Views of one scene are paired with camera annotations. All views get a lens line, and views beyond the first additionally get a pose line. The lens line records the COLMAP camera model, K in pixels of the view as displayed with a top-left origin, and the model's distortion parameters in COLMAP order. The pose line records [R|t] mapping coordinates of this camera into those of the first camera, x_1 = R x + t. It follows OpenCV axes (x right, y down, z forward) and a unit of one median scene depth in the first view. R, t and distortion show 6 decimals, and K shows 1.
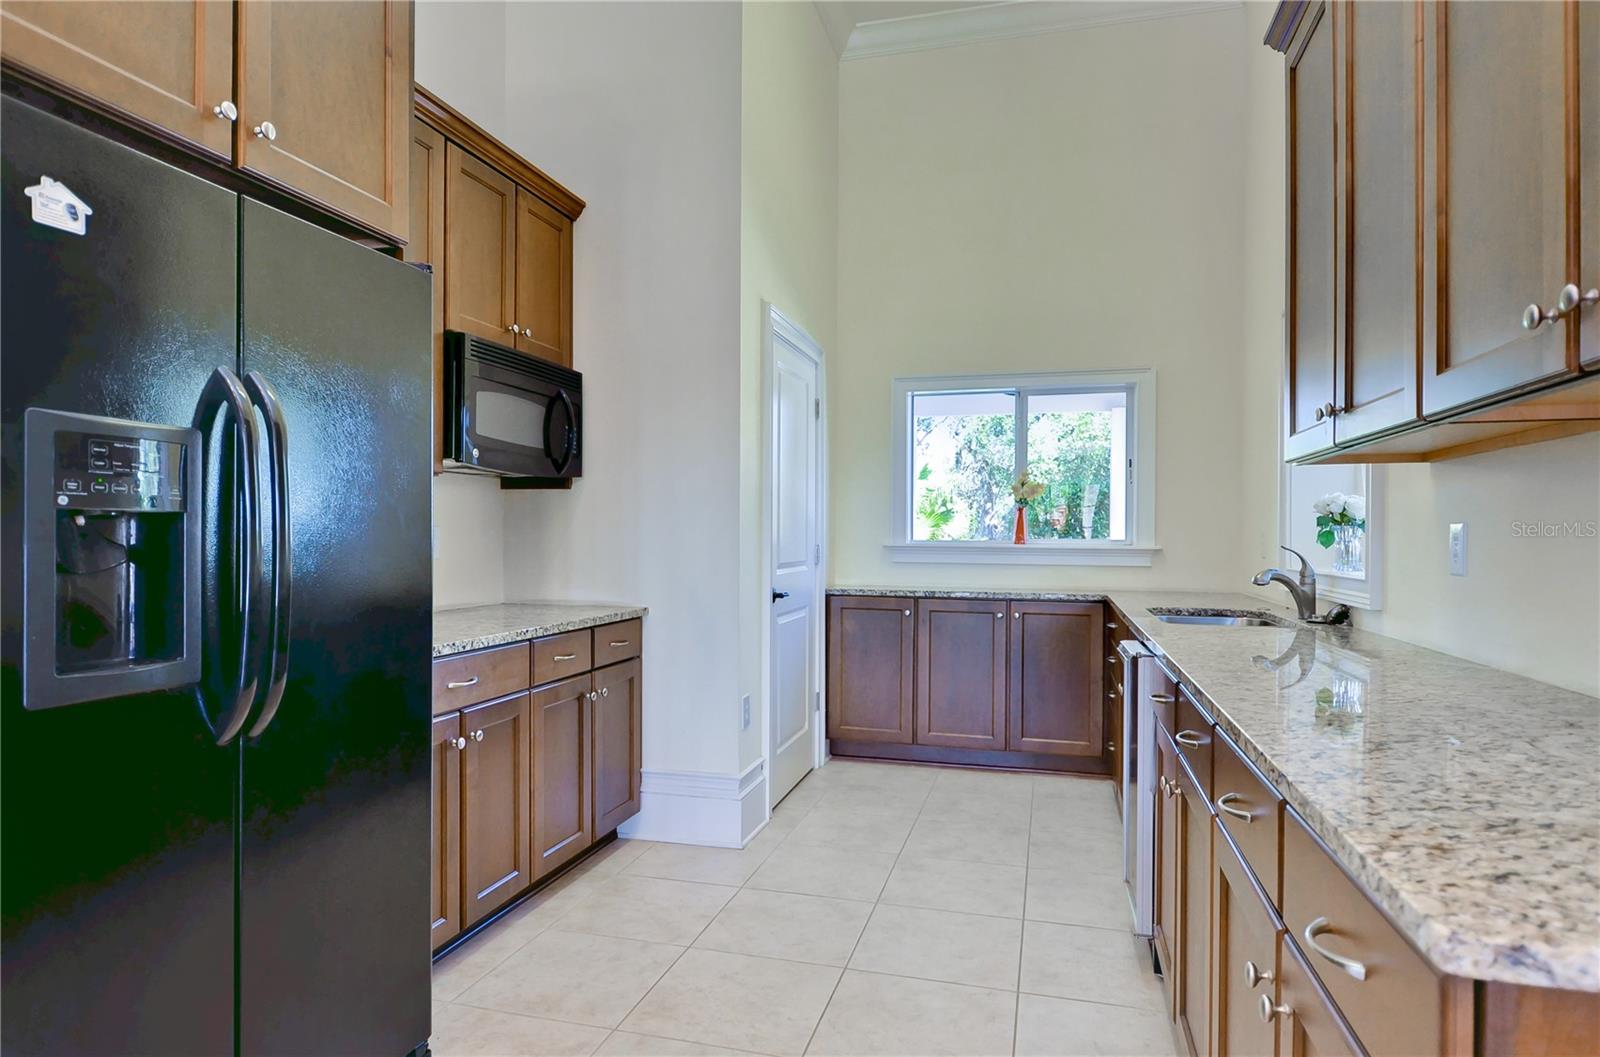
lens RADIAL K [[881.5, 0, 805.6], [0, 881.5, 532.3], [0, 0, 1]] dist [-0.003007, 0.000006]
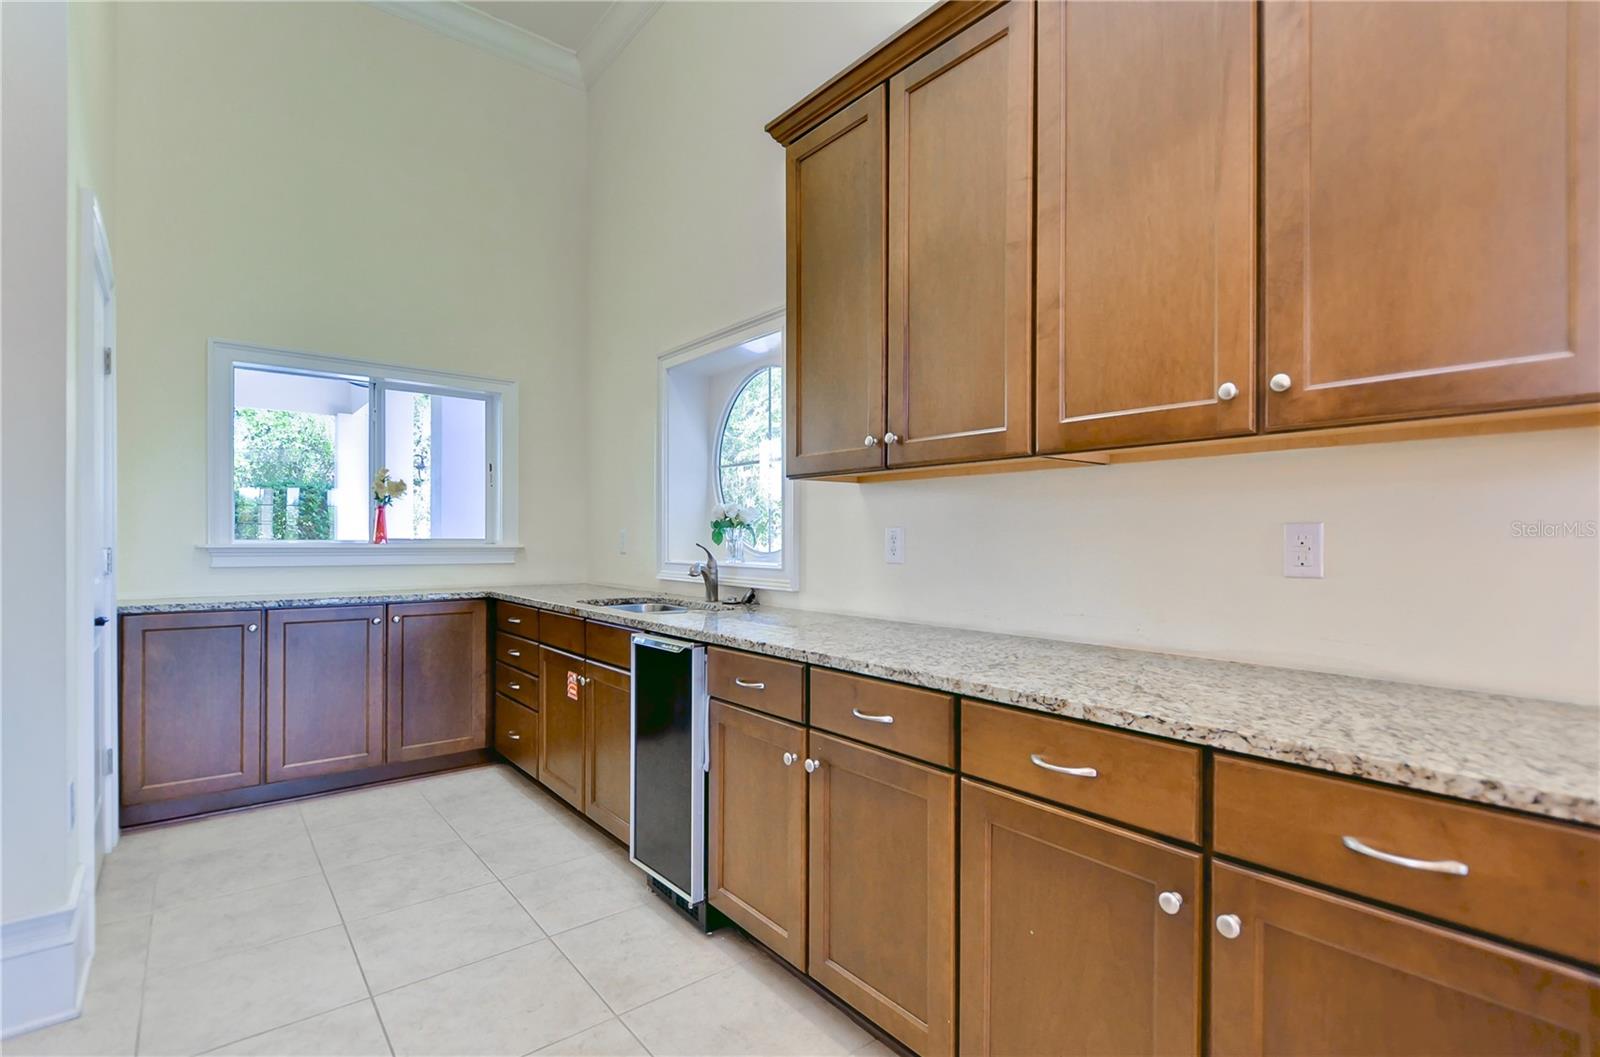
lens RADIAL K [[735.5, 0, 794.4], [0, 735.5, 532.6], [0, 0, 1]] dist [-0.003451, -0.001634]
pose [[0.597138, 0.002207, 0.802136, -0.137778], [-0.003560, 0.999994, -0.000101, -0.000176], [-0.802131, -0.002795, 0.597142, 0.184975]]
